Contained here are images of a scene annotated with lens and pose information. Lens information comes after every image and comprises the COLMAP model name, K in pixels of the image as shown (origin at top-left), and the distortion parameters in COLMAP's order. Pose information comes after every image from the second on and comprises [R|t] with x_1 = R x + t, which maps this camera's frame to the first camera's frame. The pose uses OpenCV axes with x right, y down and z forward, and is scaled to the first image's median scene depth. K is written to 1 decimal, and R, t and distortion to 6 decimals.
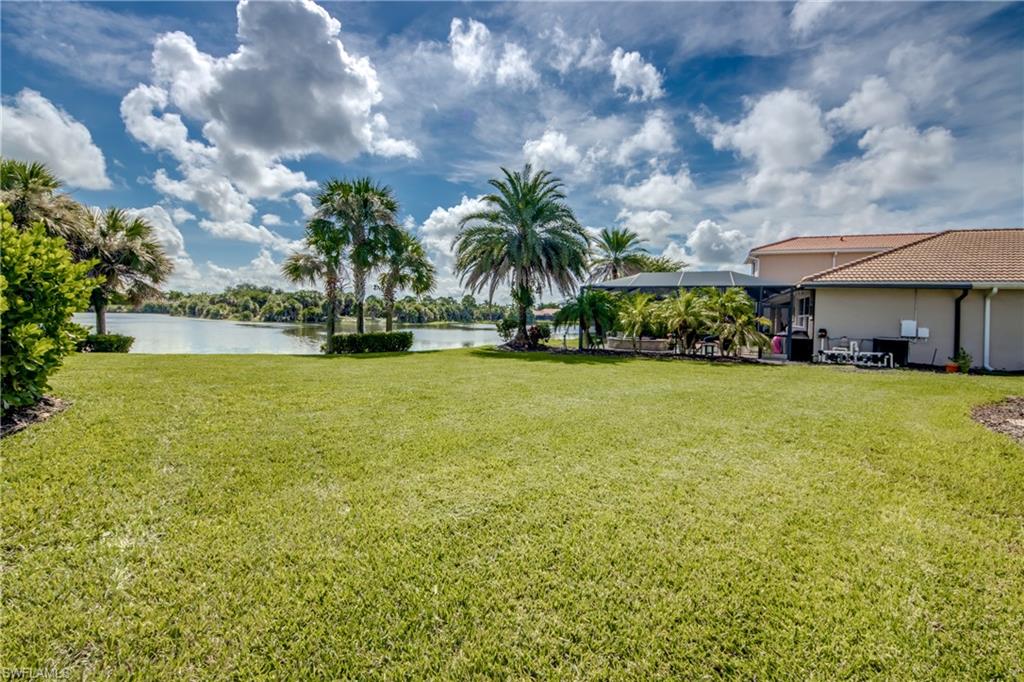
lens RADIAL K [[438.3, 0, 523.4], [0, 438.3, 314.8], [0, 0, 1]] dist [-0.001161, -0.008323]
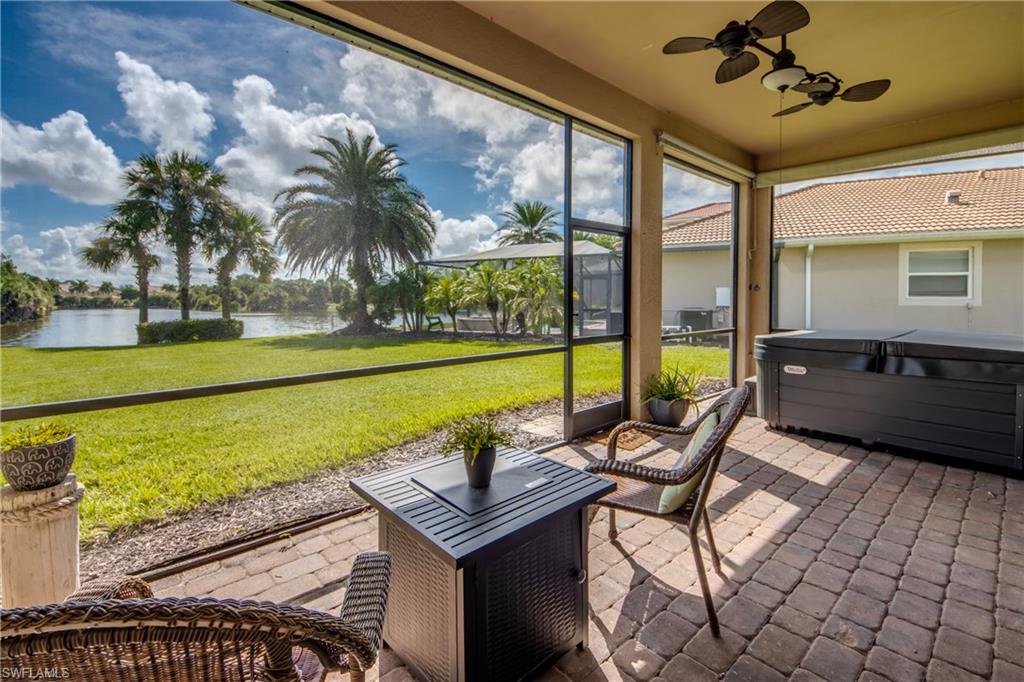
lens RADIAL K [[438.3, 0, 514.2], [0, 438.3, 308.6], [0, 0, 1]] dist [-0.001161, -0.008323]
pose [[0.998616, -0.031031, -0.042474, 0.356524], [0.032175, 0.999130, 0.026530, 0.012393], [0.041614, -0.027860, 0.998745, 0.086132]]
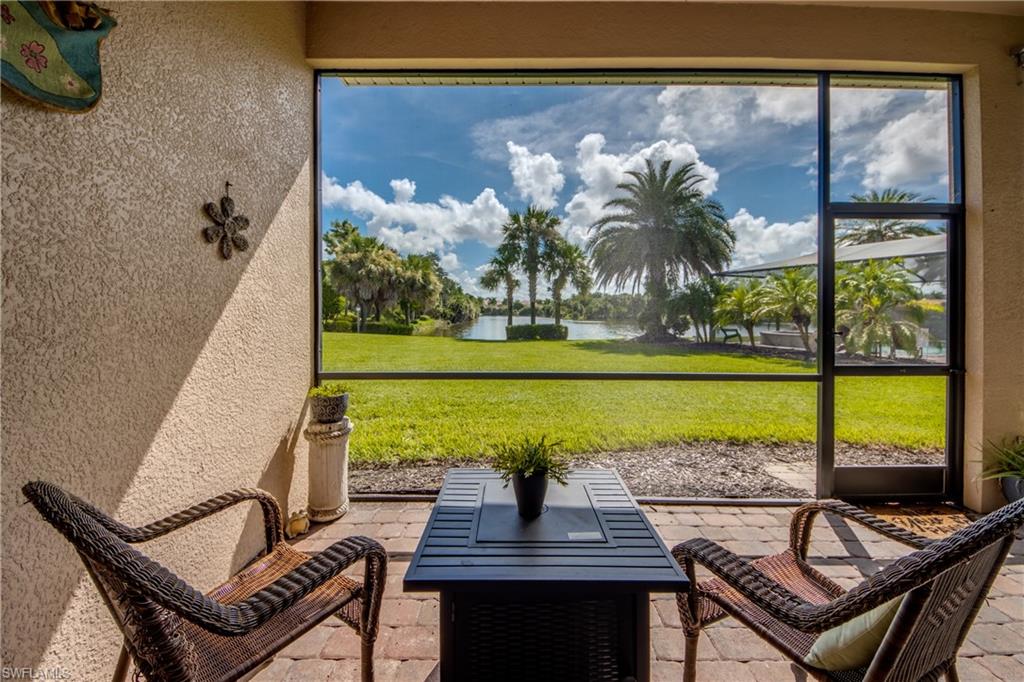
lens RADIAL K [[390.2, 0, 509.6], [0, 390.2, 313.2], [0, 0, 1]] dist [0.002008, -0.008827]
pose [[0.706121, -0.020903, -0.707783, 0.388246], [0.021383, 0.999738, -0.008193, 0.013045], [0.707769, -0.009349, 0.706382, 0.113792]]
